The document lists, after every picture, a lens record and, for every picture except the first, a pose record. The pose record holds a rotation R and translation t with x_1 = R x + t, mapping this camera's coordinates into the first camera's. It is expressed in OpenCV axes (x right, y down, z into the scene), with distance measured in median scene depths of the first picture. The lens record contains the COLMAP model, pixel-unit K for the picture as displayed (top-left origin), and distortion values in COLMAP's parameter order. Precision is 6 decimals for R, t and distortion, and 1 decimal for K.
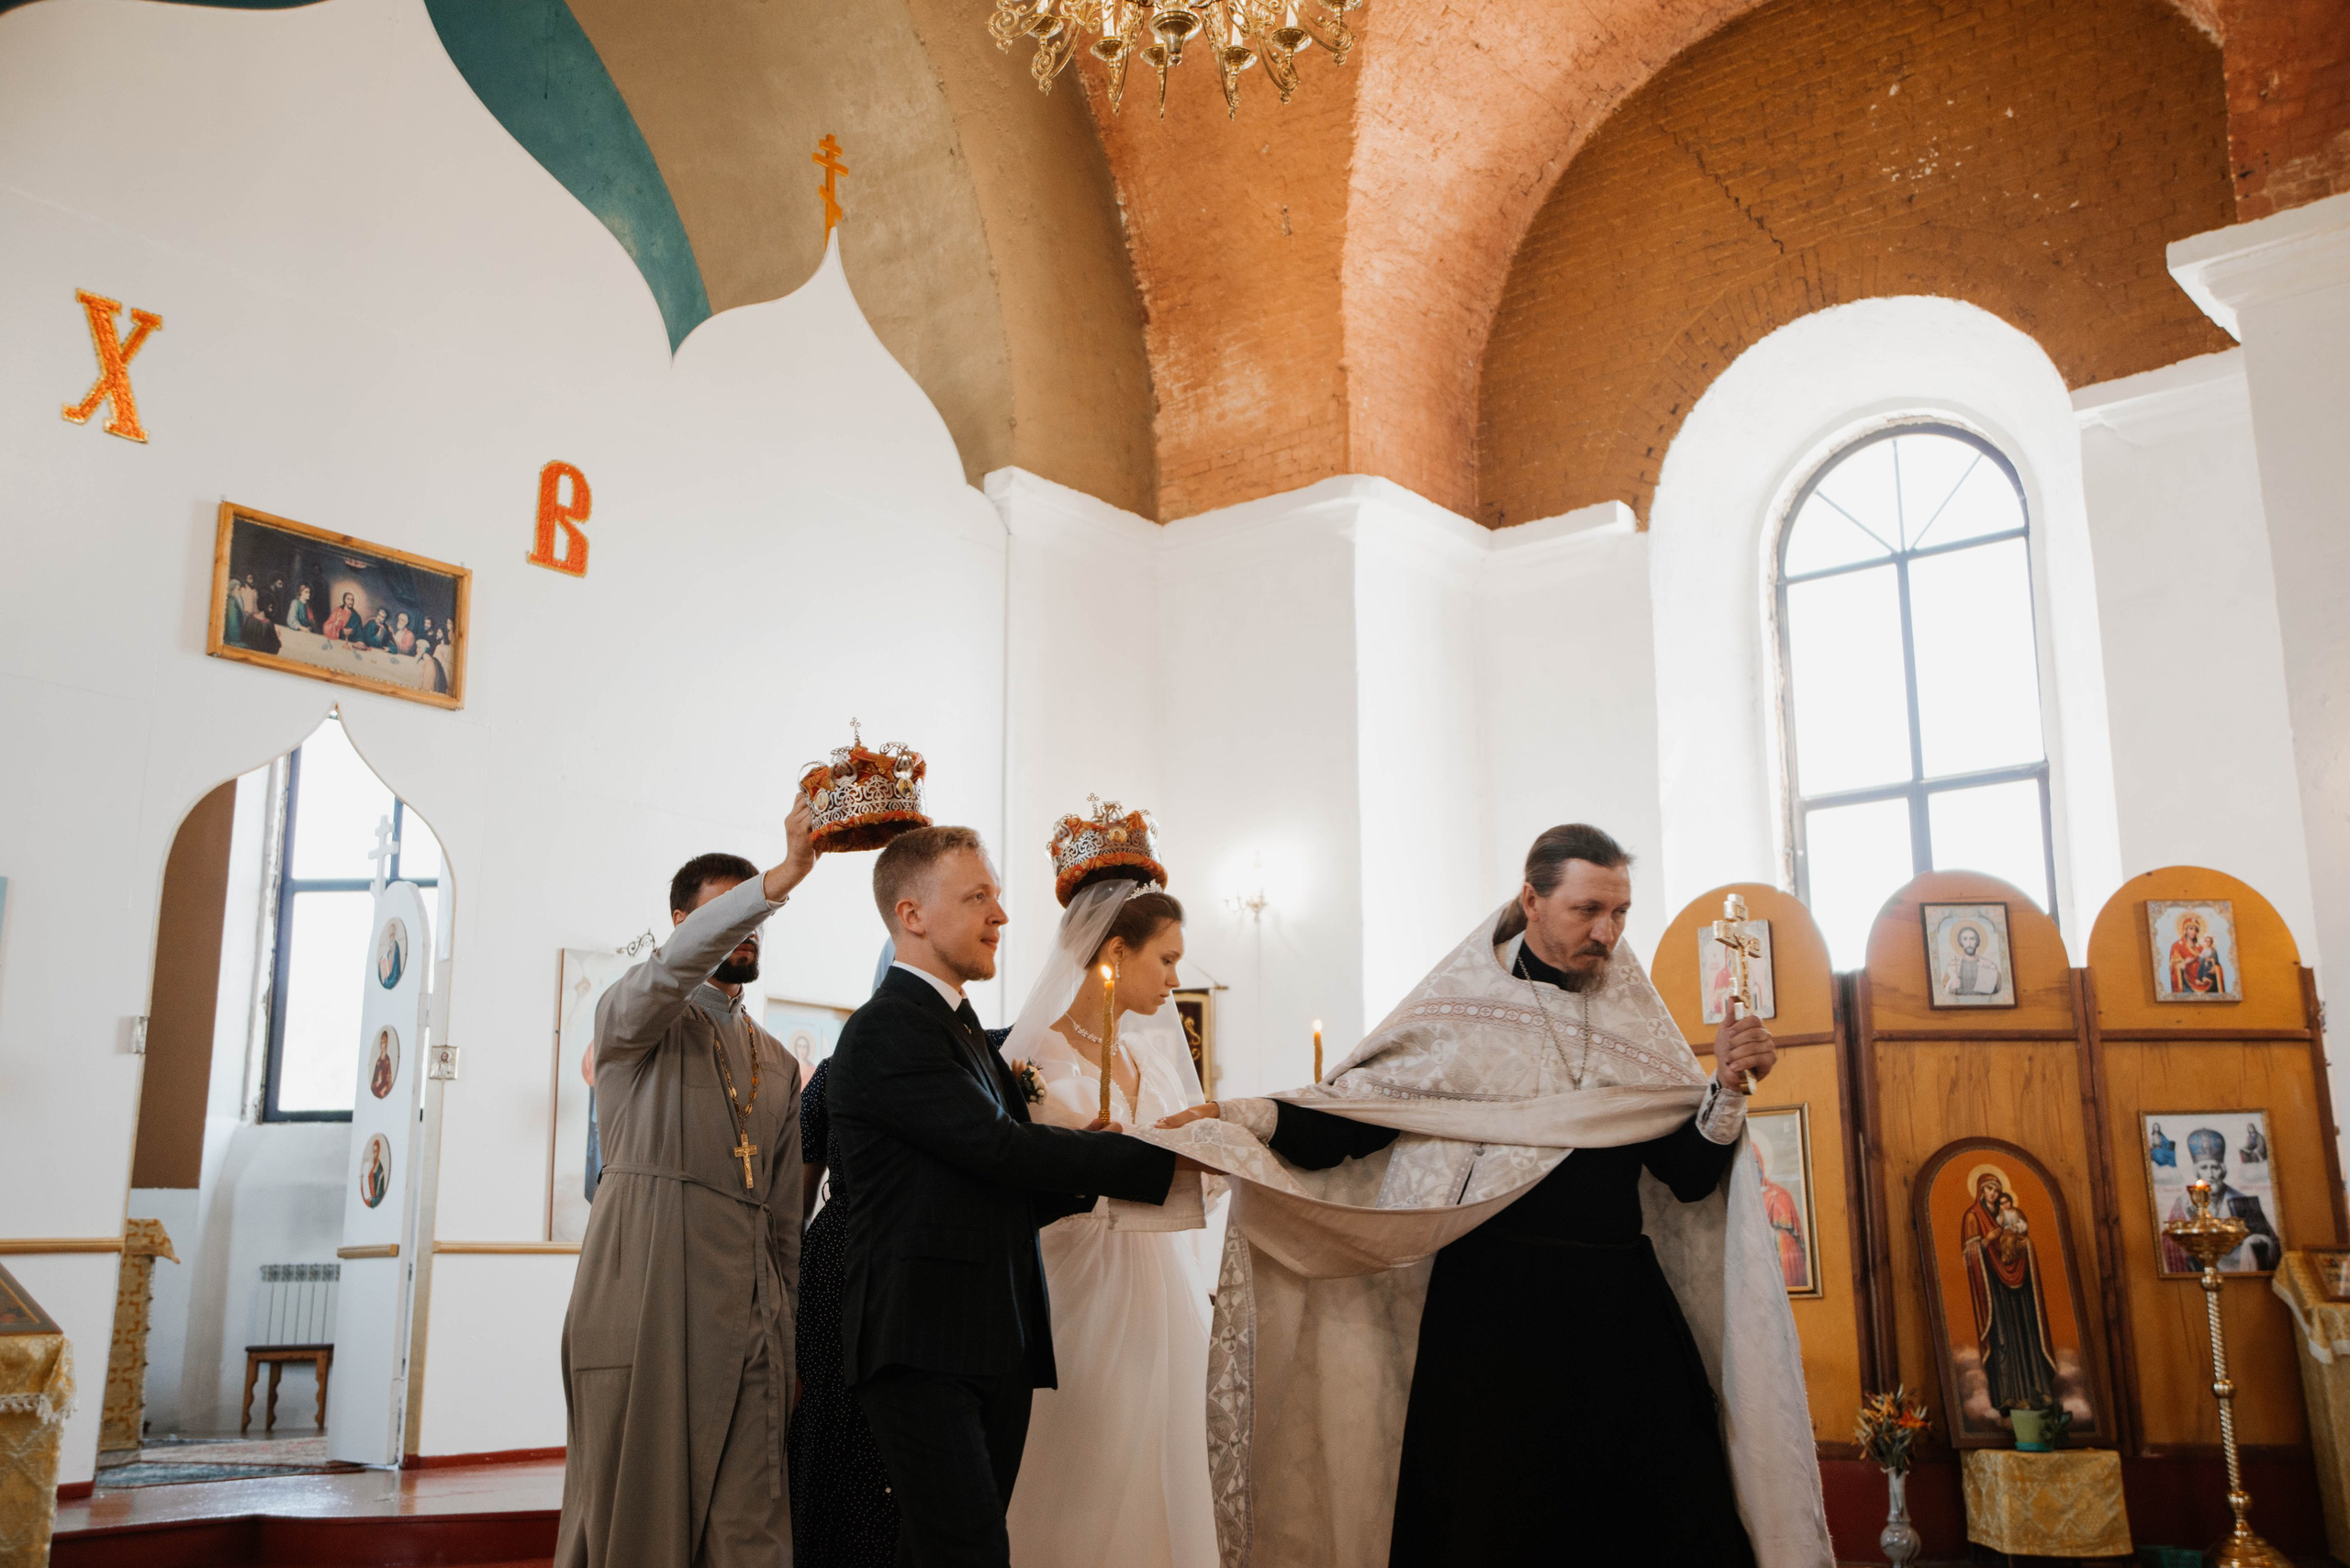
lens RADIAL K [[2421.6, 0, 1172.5], [0, 2421.6, 797.7], [0, 0, 1]] dist [0.025444, 0.000000]
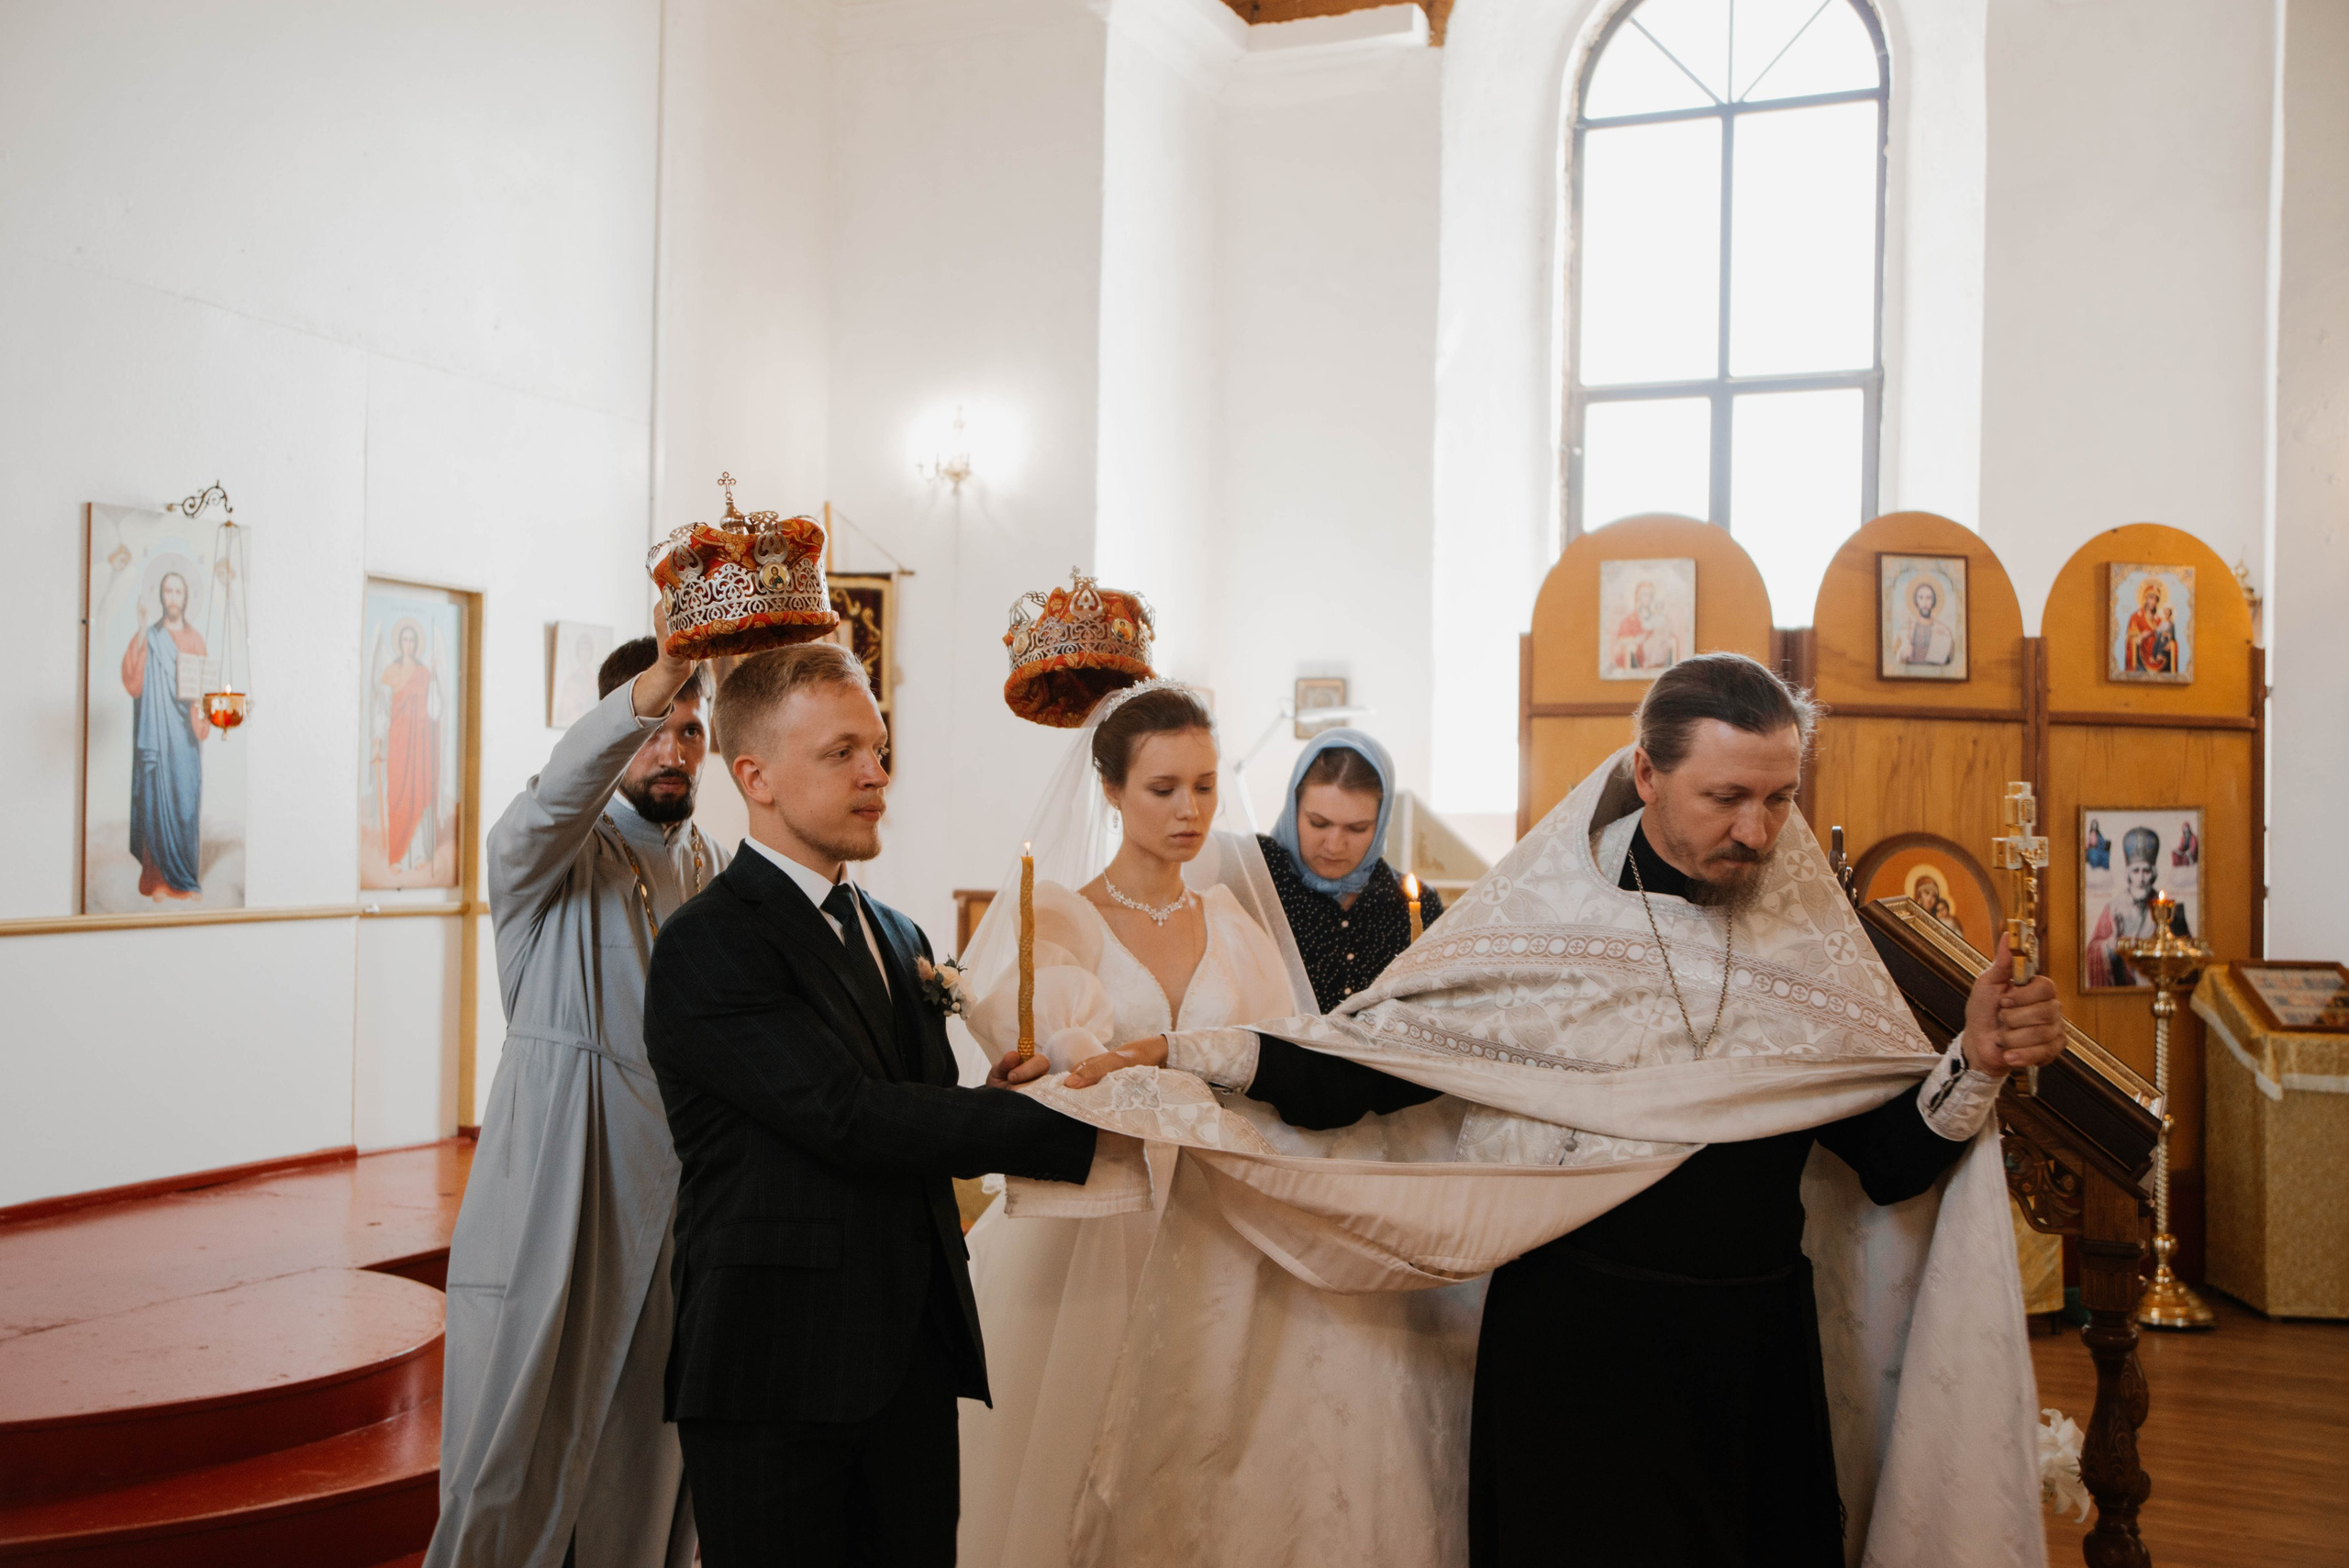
lens RADIAL K [[2420.4, 0, 1209.1], [0, 2420.4, 836.2], [0, 0, 1]] dist [0.025444, 0.000000]
pose [[0.964519, 0.022751, 0.263032, -0.130022], [-0.078665, 0.975793, 0.204057, -0.013229], [-0.252022, -0.217509, 0.942961, 0.251648]]
